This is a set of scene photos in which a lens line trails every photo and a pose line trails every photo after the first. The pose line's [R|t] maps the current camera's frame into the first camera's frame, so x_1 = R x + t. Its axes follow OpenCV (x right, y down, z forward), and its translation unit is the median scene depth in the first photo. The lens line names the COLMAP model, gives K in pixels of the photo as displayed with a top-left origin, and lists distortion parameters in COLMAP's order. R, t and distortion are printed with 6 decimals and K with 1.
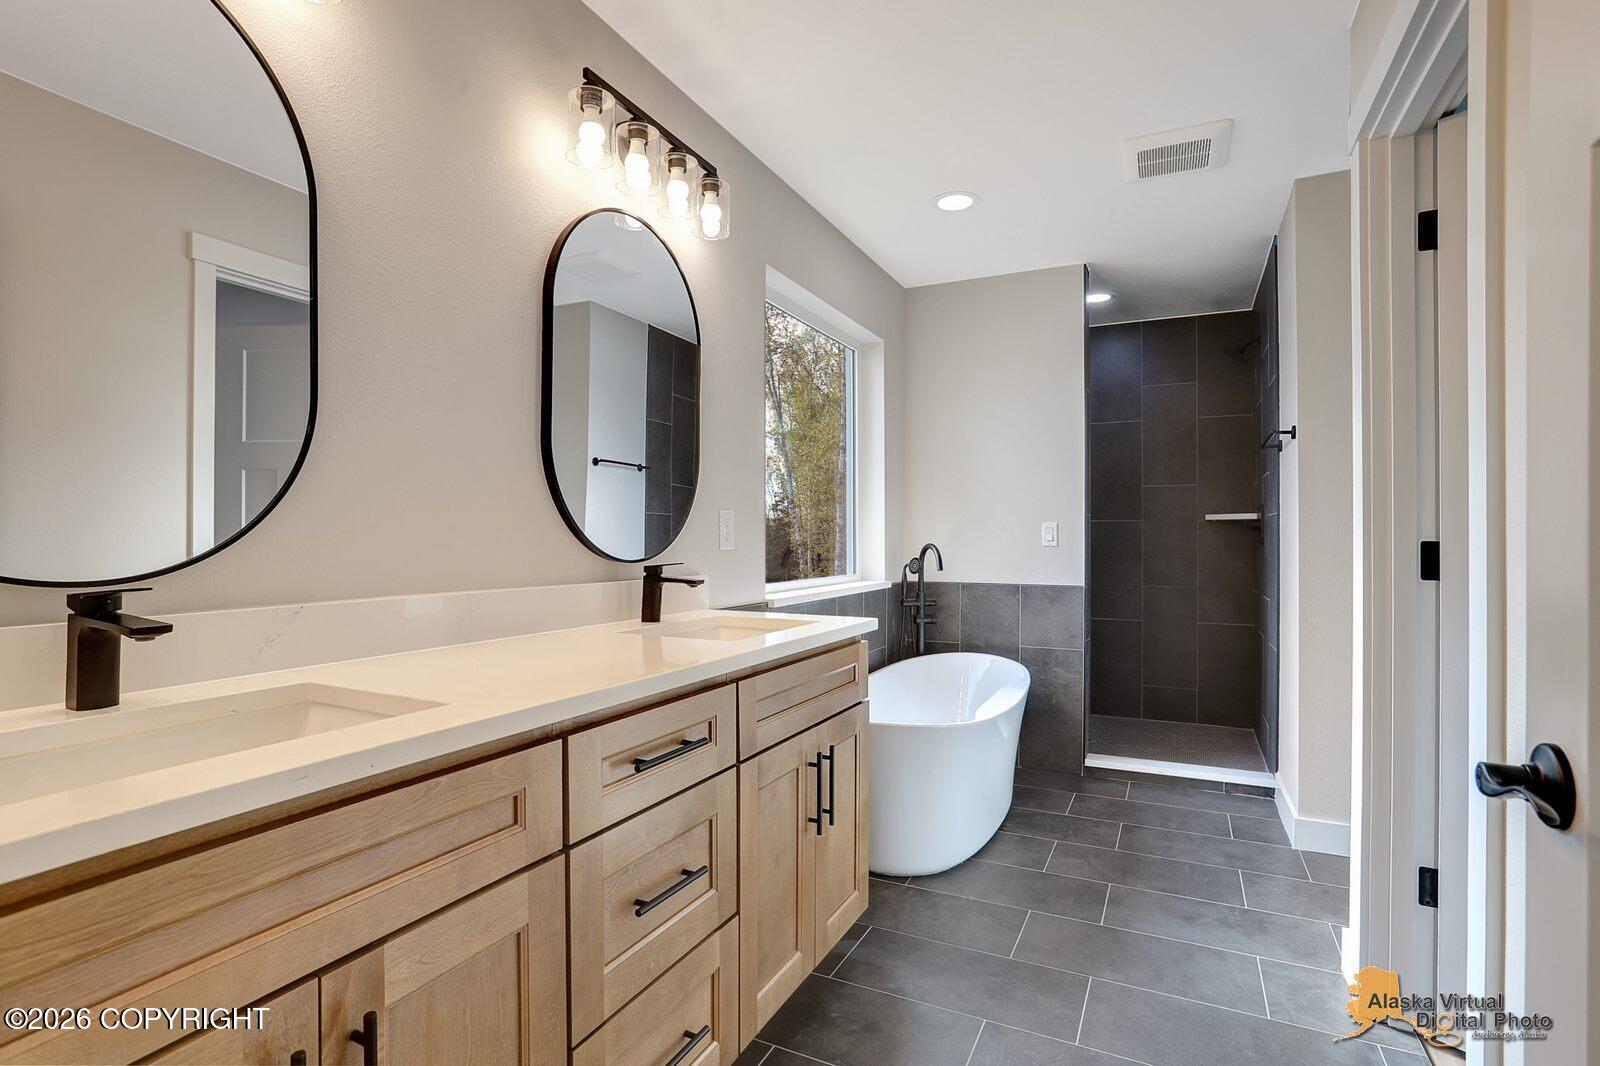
lens RADIAL K [[767.2, 0, 785.1], [0, 767.2, 539.9], [0, 0, 1]] dist [-0.055618, 0.035249]
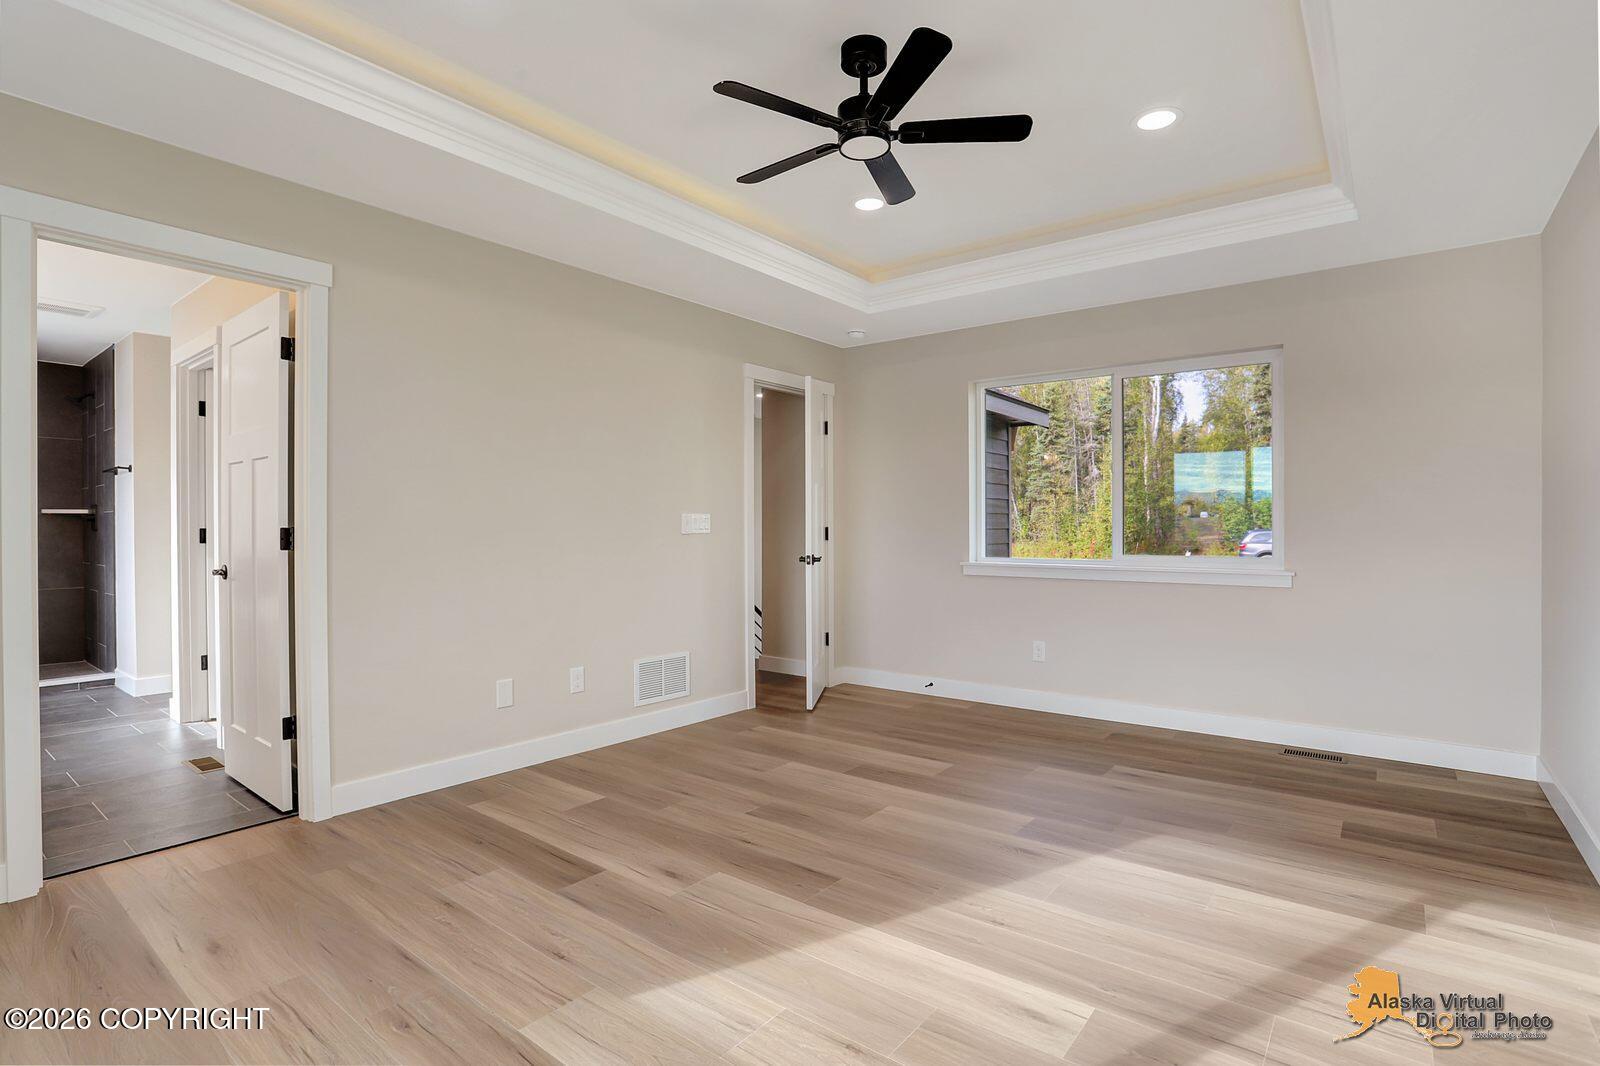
lens RADIAL K [[767.2, 0, 785.1], [0, 767.2, 539.9], [0, 0, 1]] dist [-0.055618, 0.035249]
pose [[0.200305, -0.016024, 0.979603, -0.499918], [-0.005823, 0.999829, 0.017546, -0.009783], [-0.979716, -0.009219, 0.200178, -0.579788]]
